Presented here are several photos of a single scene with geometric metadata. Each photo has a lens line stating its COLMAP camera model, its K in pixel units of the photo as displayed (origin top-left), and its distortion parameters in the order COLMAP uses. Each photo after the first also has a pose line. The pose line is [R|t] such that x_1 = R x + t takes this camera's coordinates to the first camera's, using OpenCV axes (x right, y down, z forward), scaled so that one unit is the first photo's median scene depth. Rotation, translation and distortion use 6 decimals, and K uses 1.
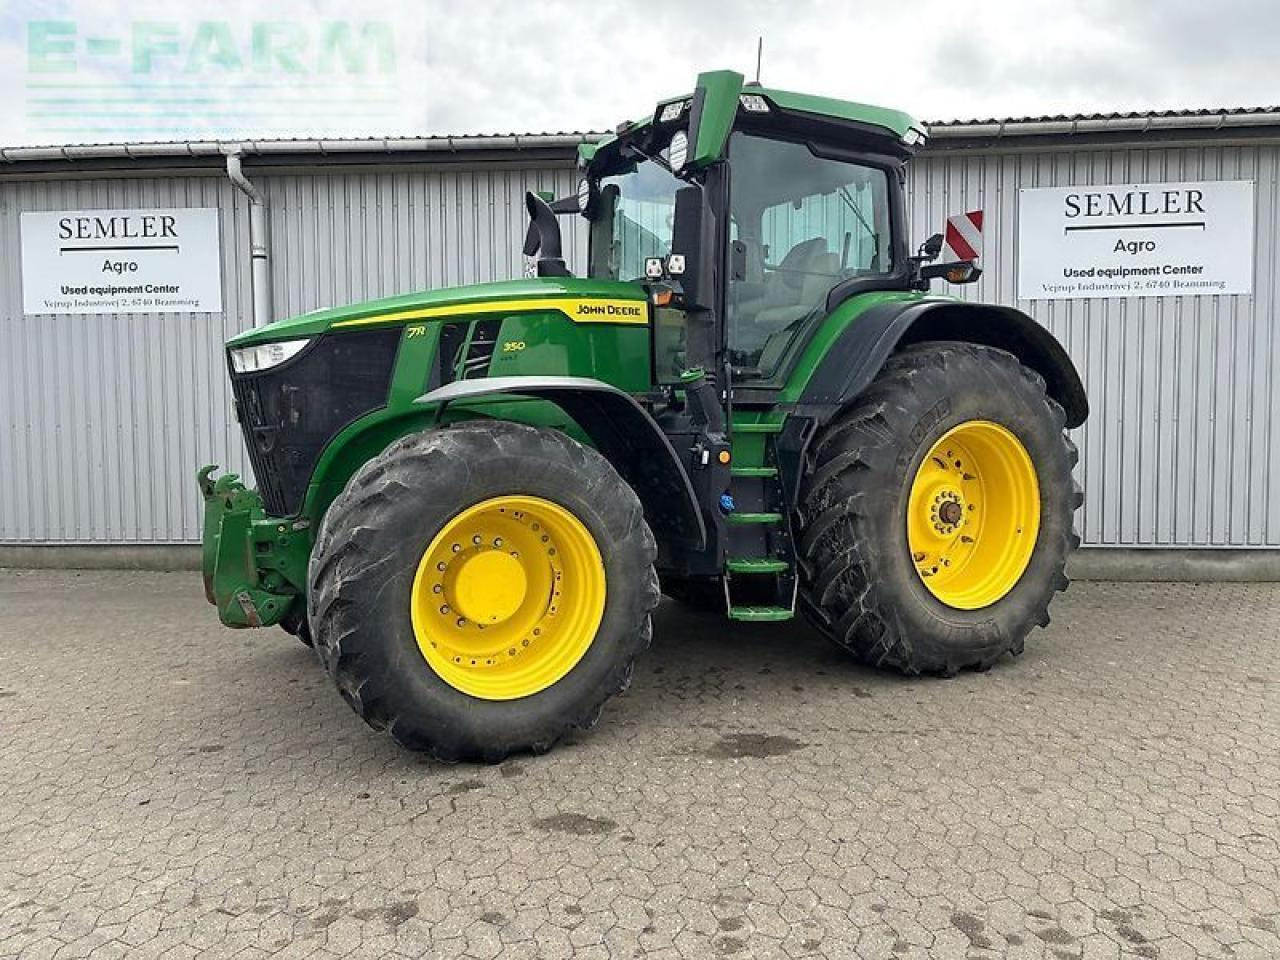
lens RADIAL K [[1014.0, 0, 665.7], [0, 1014.0, 475.4], [0, 0, 1]] dist [0.074349, -0.091425]
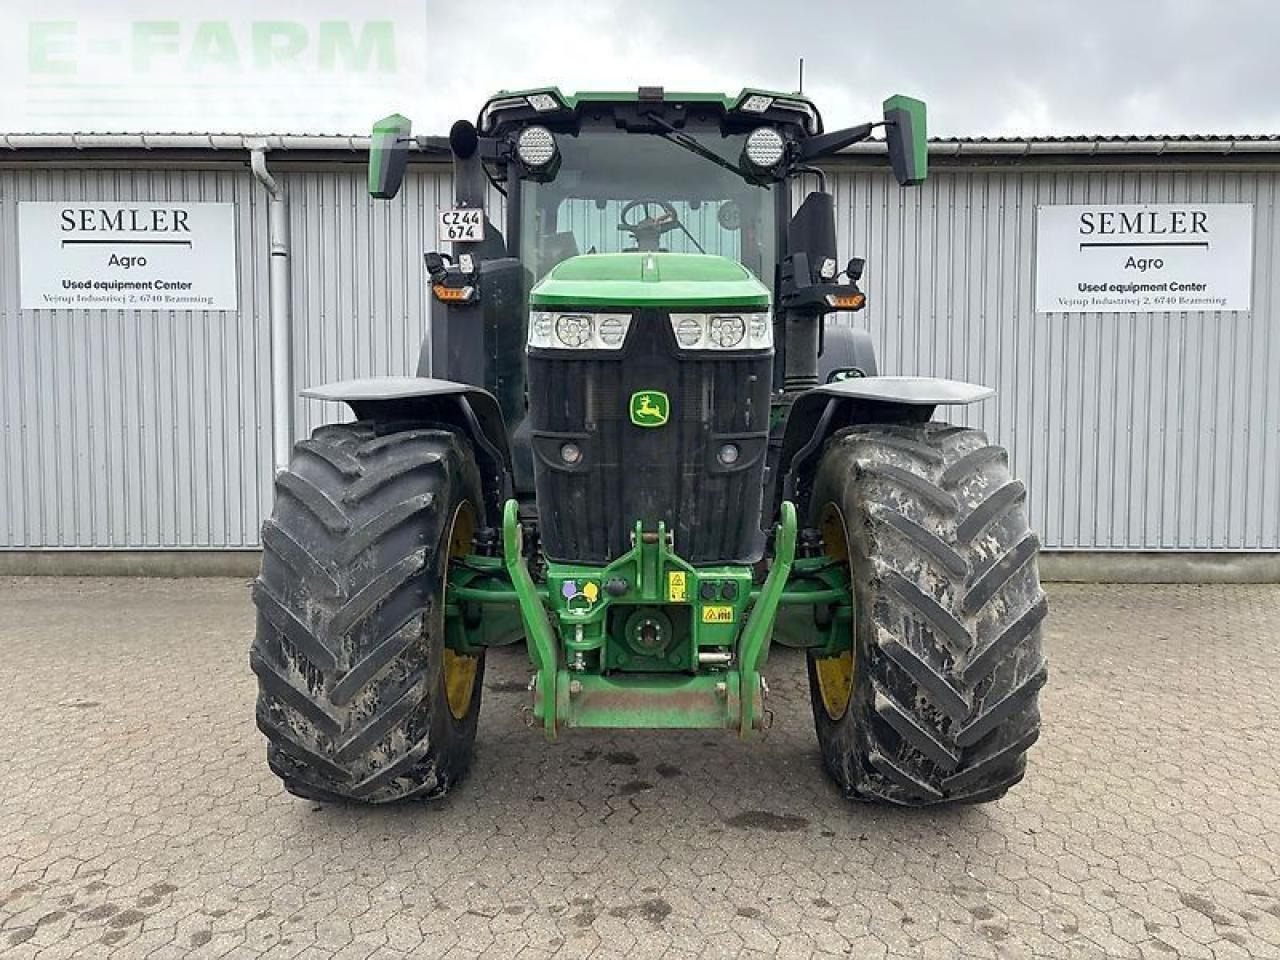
lens RADIAL K [[1014.0, 0, 665.7], [0, 1014.0, 475.4], [0, 0, 1]] dist [0.074349, -0.091425]
pose [[0.996255, 0.004569, 0.086345, -0.119073], [-0.003936, 0.999964, -0.007501, 0.002988], [-0.086376, 0.007133, 0.996237, -0.000538]]
